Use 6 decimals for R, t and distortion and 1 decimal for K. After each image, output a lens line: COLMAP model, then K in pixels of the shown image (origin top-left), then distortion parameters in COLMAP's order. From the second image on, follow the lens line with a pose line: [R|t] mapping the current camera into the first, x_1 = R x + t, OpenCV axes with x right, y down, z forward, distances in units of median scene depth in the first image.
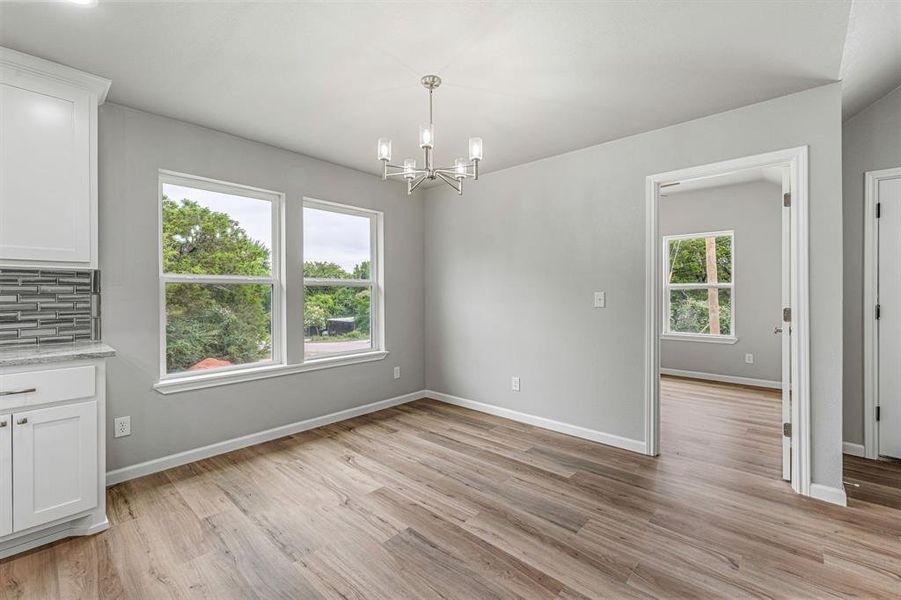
lens RADIAL K [[383.5, 0, 454.2], [0, 383.5, 294.1], [0, 0, 1]] dist [-0.000519, 0.000136]
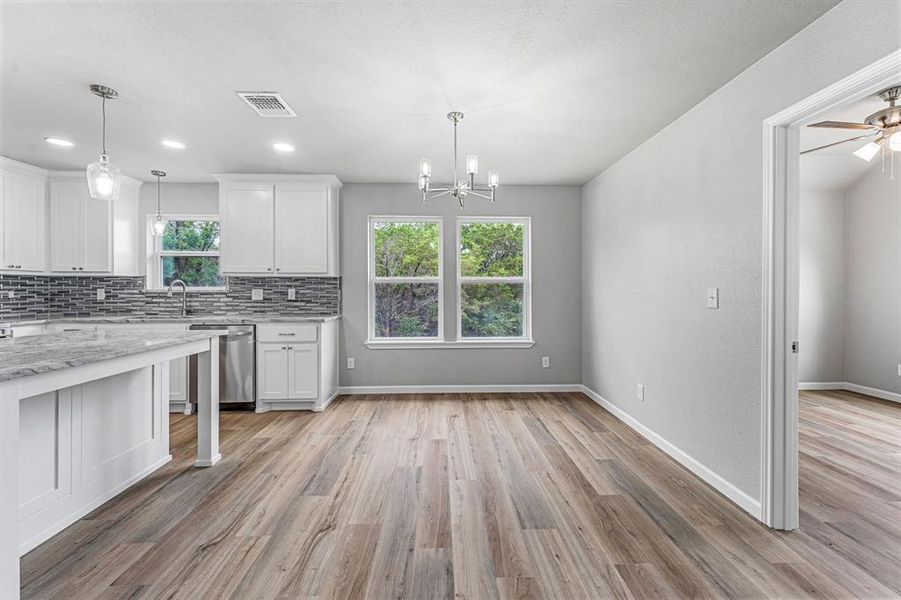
lens RADIAL K [[361.7, 0, 453.5], [0, 361.7, 290.0], [0, 0, 1]] dist [0.001761, 0.000357]
pose [[0.696720, 0.003104, -0.717337, 0.727611], [-0.002334, 0.999995, 0.002060, -0.001597], [0.717340, 0.000239, 0.696724, 0.178376]]
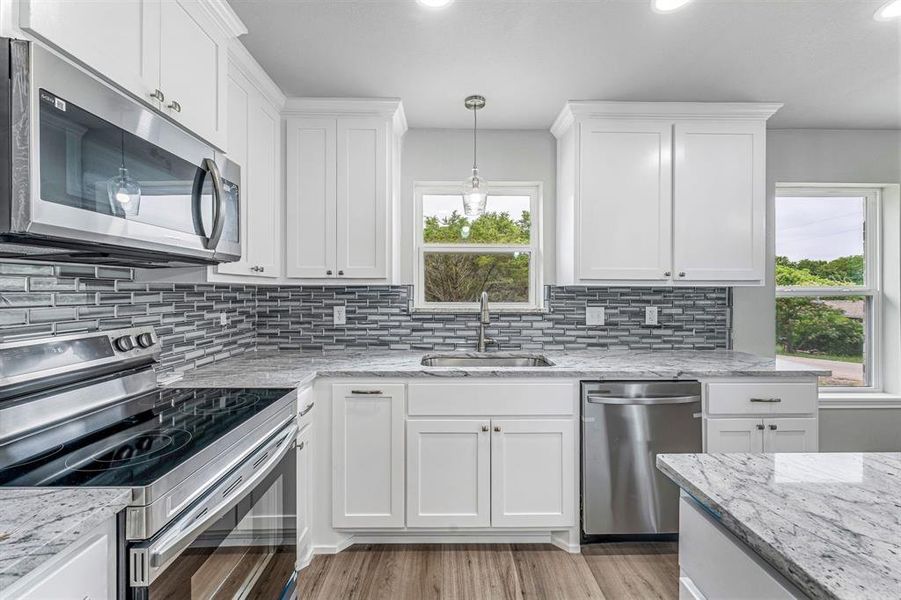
lens RADIAL K [[361.7, 0, 453.5], [0, 361.7, 290.0], [0, 0, 1]] dist [0.001761, 0.000357]
pose [[0.680993, 0.000598, -0.732290, -0.732987], [-0.004475, 0.999984, -0.003345, -0.044691], [0.732276, 0.005555, 0.680985, -0.296990]]
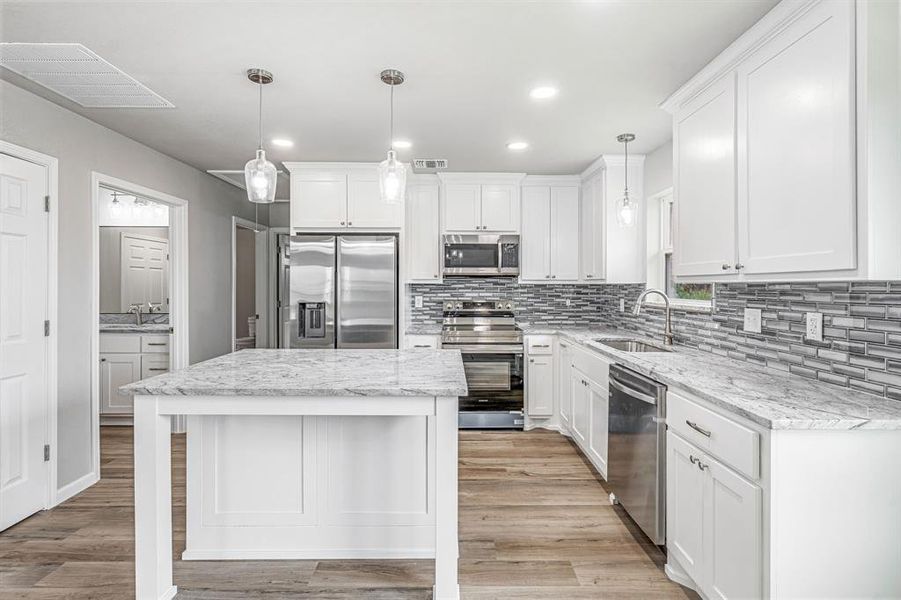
lens RADIAL K [[423.3, 0, 454.3], [0, 423.3, 285.0], [0, 0, 1]] dist [0.001373, 0.000309]
pose [[-0.737162, -0.004208, -0.675703, -0.059311], [-0.004757, 0.999988, -0.001038, -0.050722], [0.675699, 0.002449, -0.737174, 0.983687]]
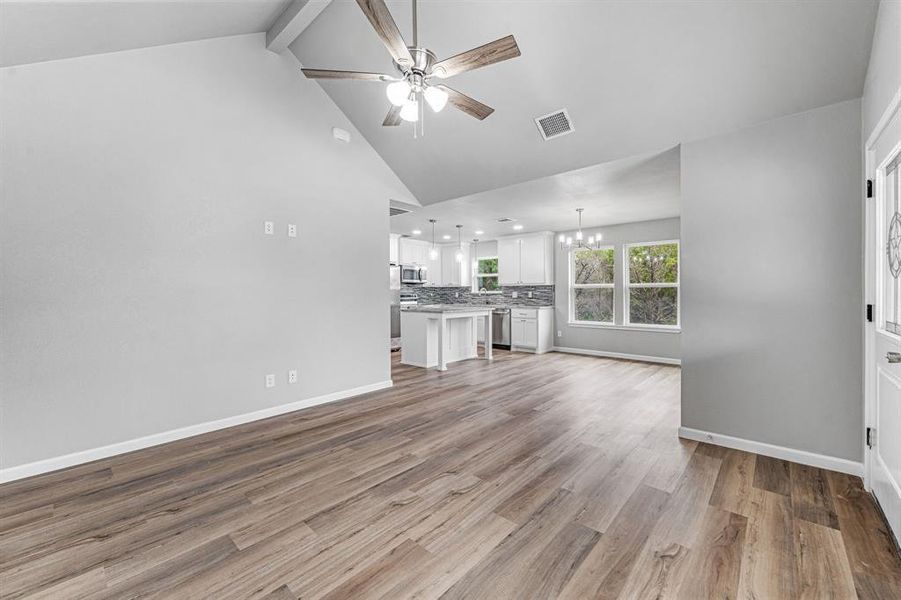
lens RADIAL K [[361.7, 0, 453.5], [0, 361.7, 290.0], [0, 0, 1]] dist [0.001761, 0.000357]
pose [[0.001449, -0.007051, -0.999974, 2.256432], [0.002188, 0.999973, -0.007048, 0.003793], [0.999997, -0.002178, 0.001464, 0.132418]]
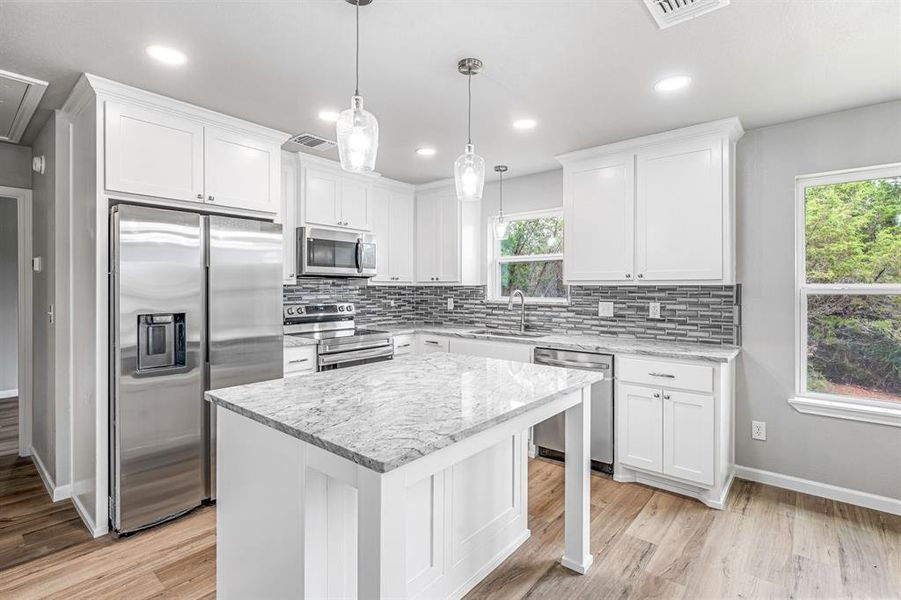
lens RADIAL K [[426.2, 0, 453.2], [0, 426.2, 288.0], [0, 0, 1]] dist [-0.001825, -0.000028]
pose [[0.033600, -0.000728, -0.999435, 0.305037], [-0.004048, 0.999991, -0.000865, -0.047508], [0.999427, 0.004075, 0.033597, 0.120062]]
